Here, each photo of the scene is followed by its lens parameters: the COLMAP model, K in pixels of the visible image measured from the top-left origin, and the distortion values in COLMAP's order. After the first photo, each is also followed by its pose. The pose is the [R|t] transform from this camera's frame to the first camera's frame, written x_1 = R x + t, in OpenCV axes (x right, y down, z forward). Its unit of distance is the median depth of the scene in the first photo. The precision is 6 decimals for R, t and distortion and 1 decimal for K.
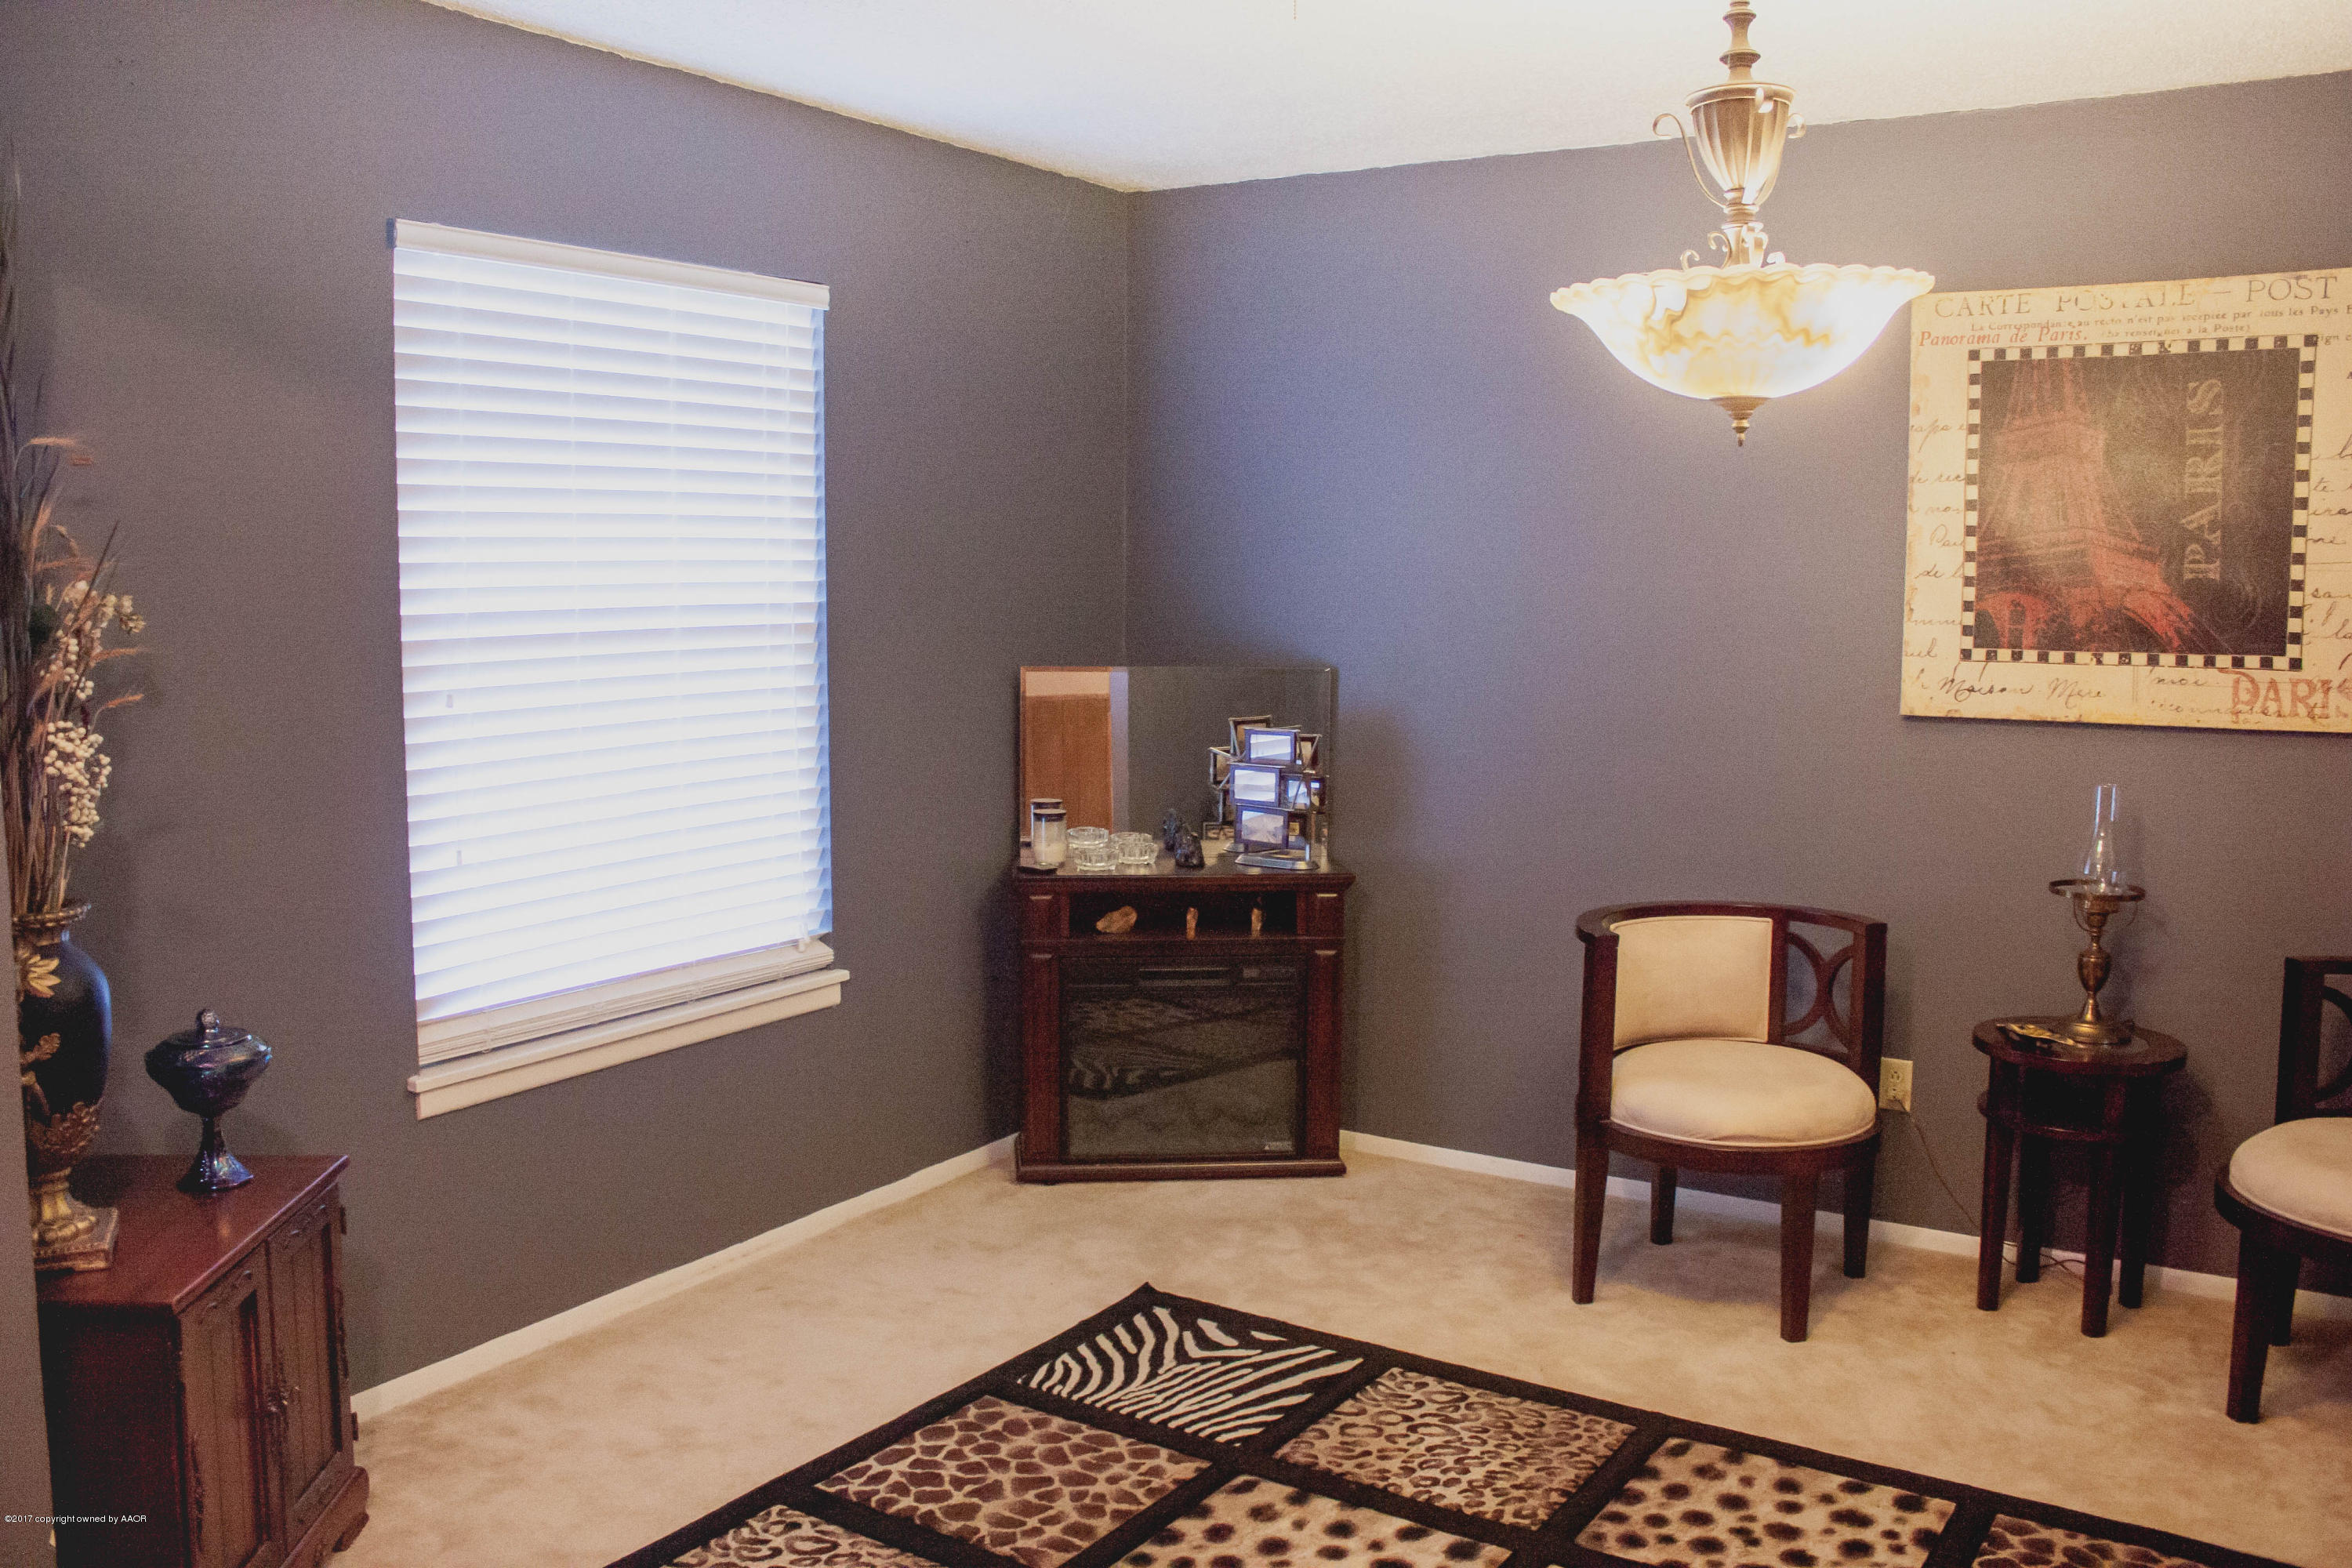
lens RADIAL K [[1972.8, 0, 1179.4], [0, 1972.8, 767.6], [0, 0, 1]] dist [-0.082130, 0.022971]
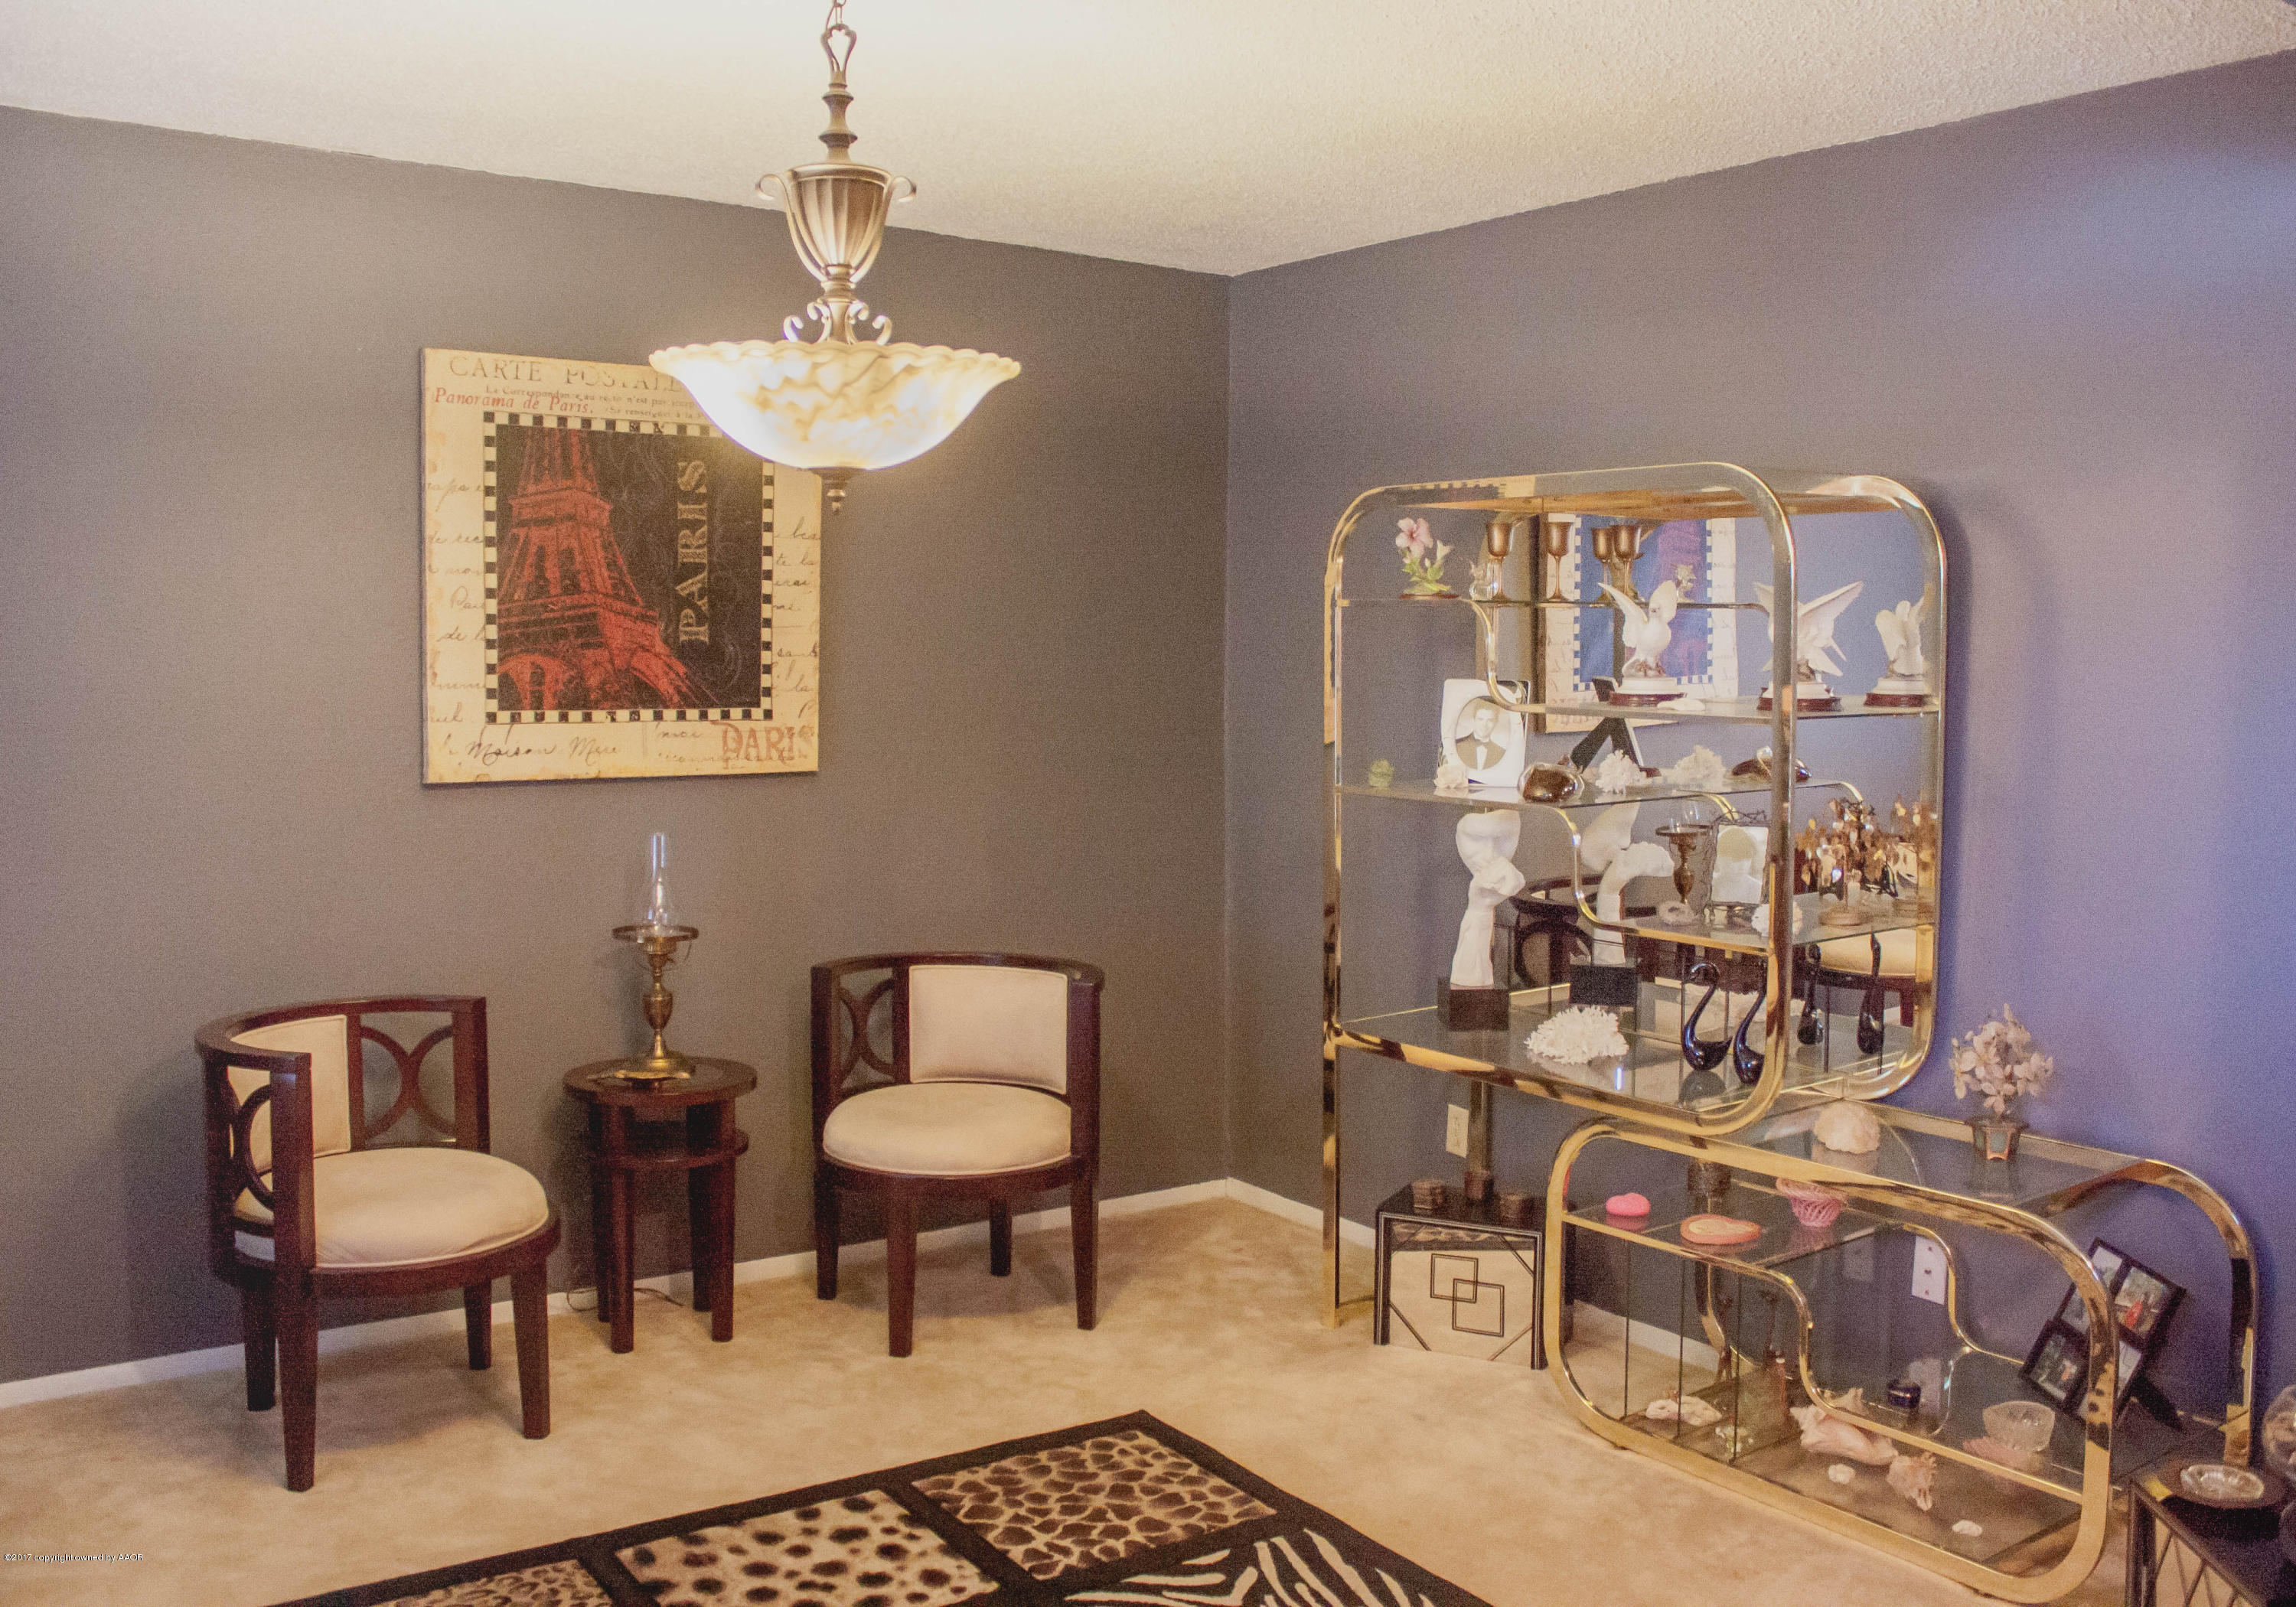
lens RADIAL K [[2068.0, 0, 1145.4], [0, 2068.0, 795.1], [0, 0, 1]] dist [-0.067264, 0.011128]
pose [[0.384524, -0.065379, 0.920797, -0.452937], [0.083455, 0.995866, 0.035859, -0.029775], [-0.919335, 0.063056, 0.388390, 0.302112]]
